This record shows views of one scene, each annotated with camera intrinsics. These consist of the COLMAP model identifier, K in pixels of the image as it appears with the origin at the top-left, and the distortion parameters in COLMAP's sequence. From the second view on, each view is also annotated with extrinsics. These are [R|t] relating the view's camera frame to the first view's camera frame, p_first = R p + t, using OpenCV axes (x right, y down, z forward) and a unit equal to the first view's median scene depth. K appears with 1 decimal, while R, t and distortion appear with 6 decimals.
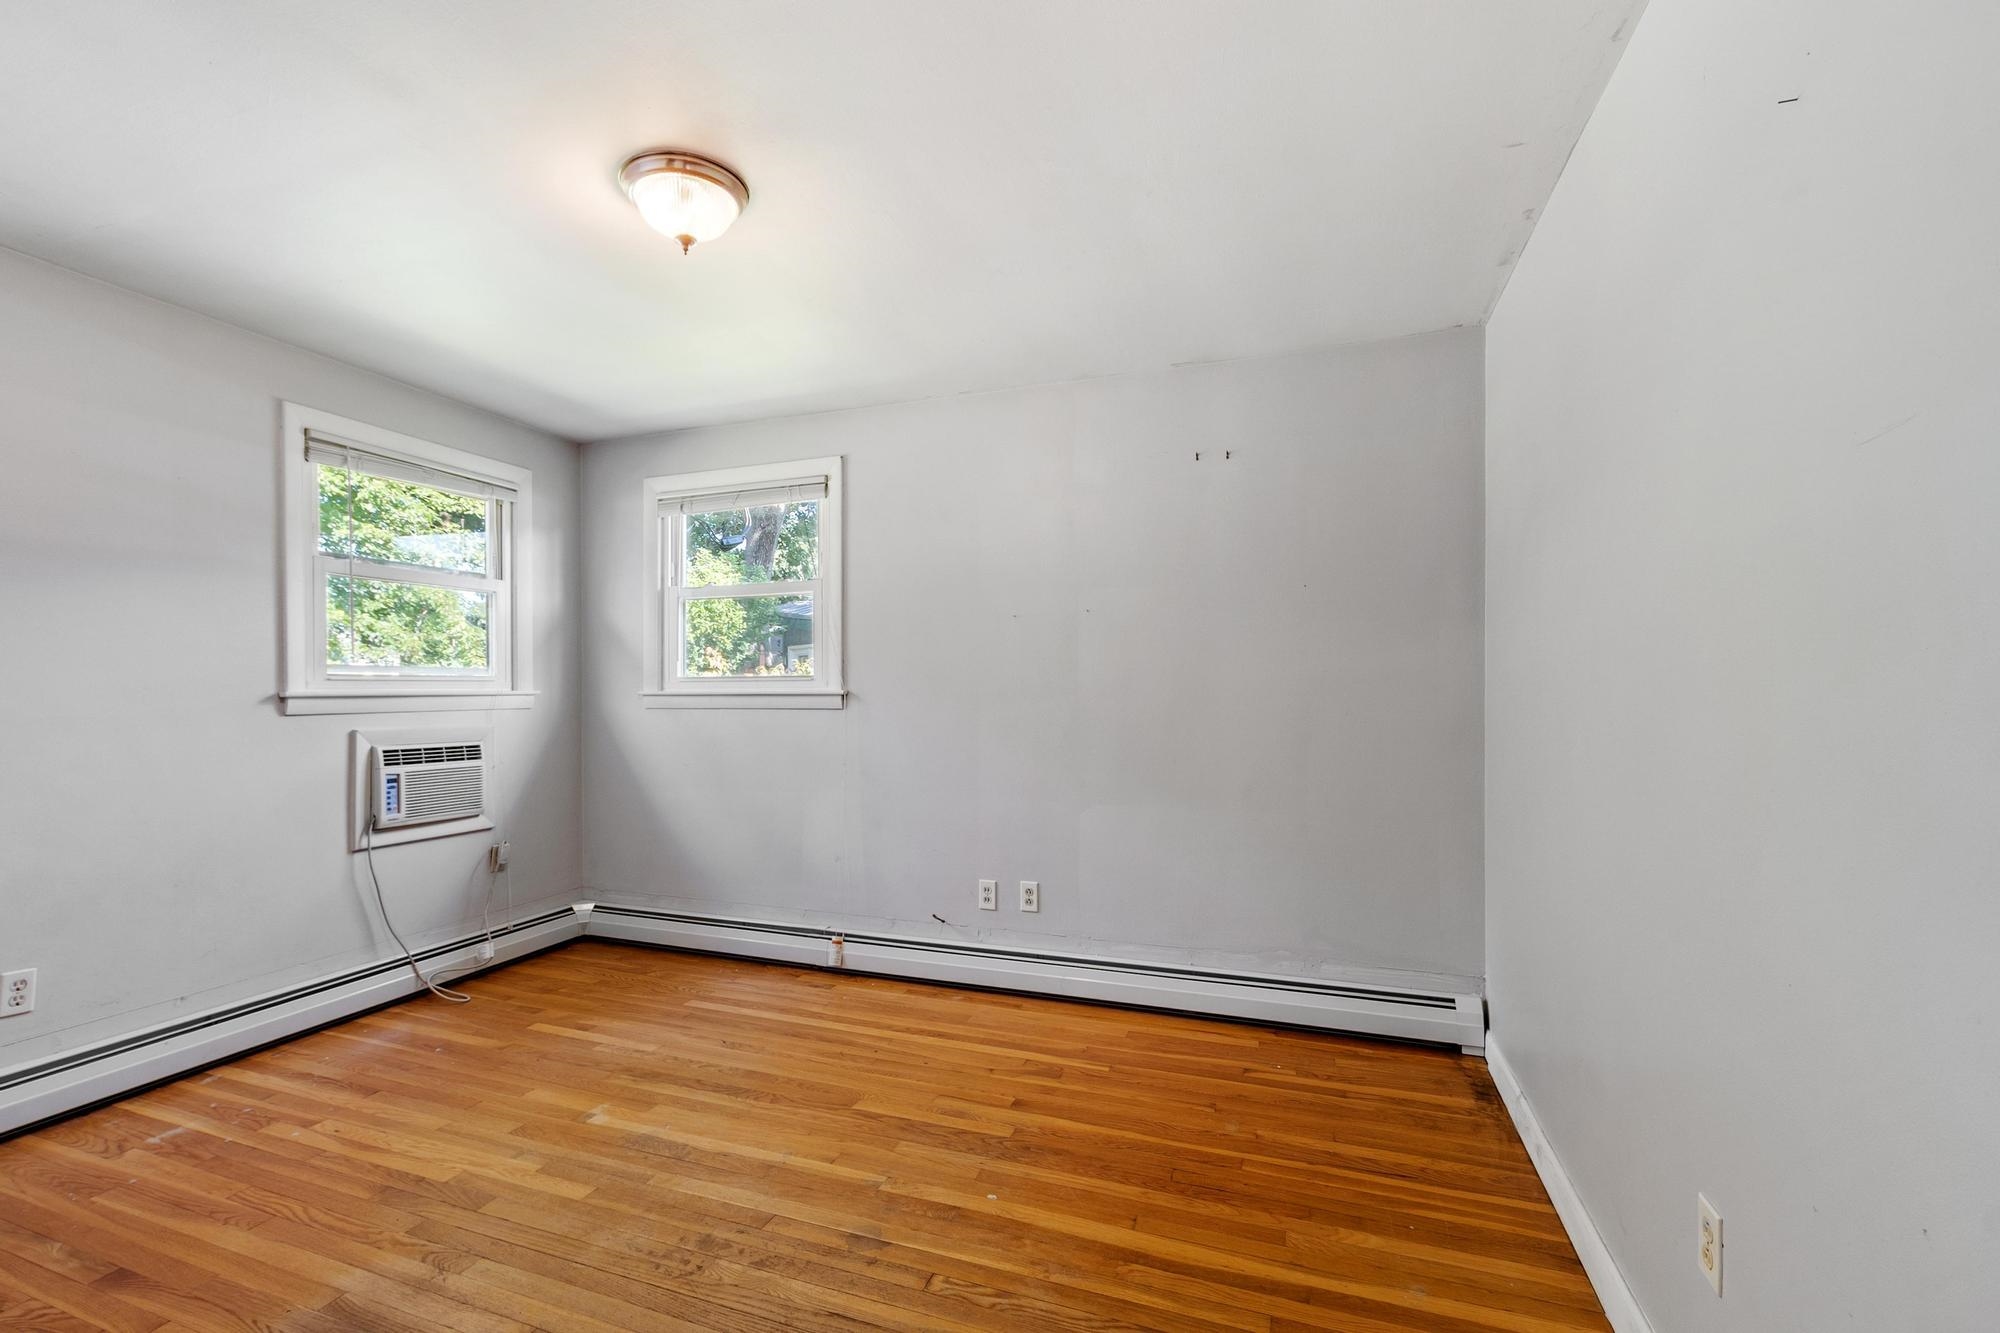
lens RADIAL K [[887.4, 0, 955.6], [0, 887.4, 691.1], [0, 0, 1]] dist [-0.000547, -0.000265]
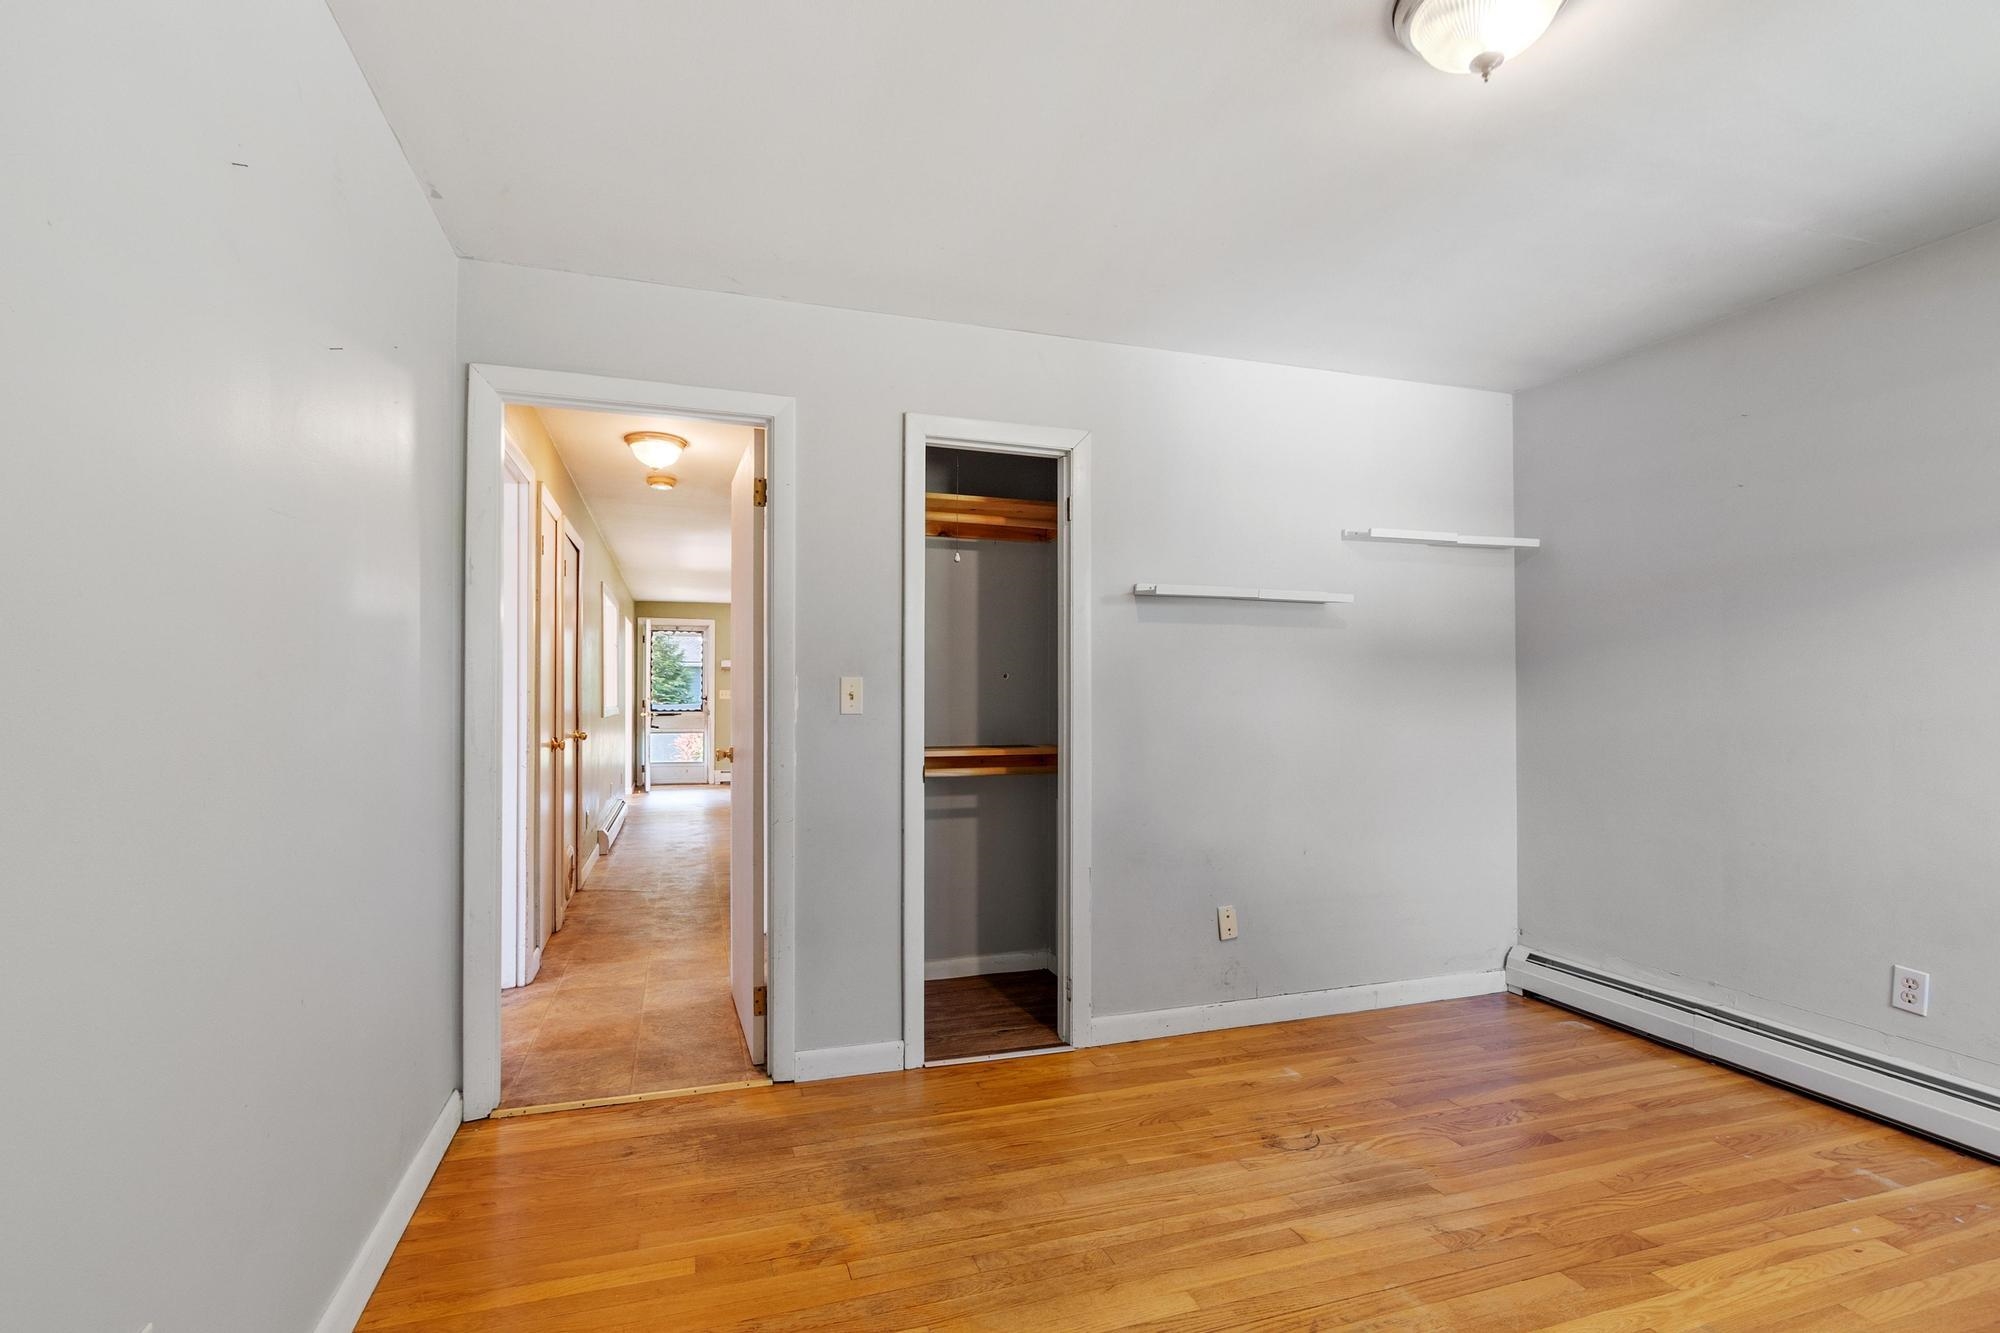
lens RADIAL K [[887.4, 0, 955.6], [0, 887.4, 691.1], [0, 0, 1]] dist [-0.000547, -0.000265]
pose [[-0.782458, -0.000254, -0.622703, 0.438890], [-0.000907, 0.999999, 0.000732, 0.001997], [0.622702, 0.001138, -0.782458, 1.187683]]
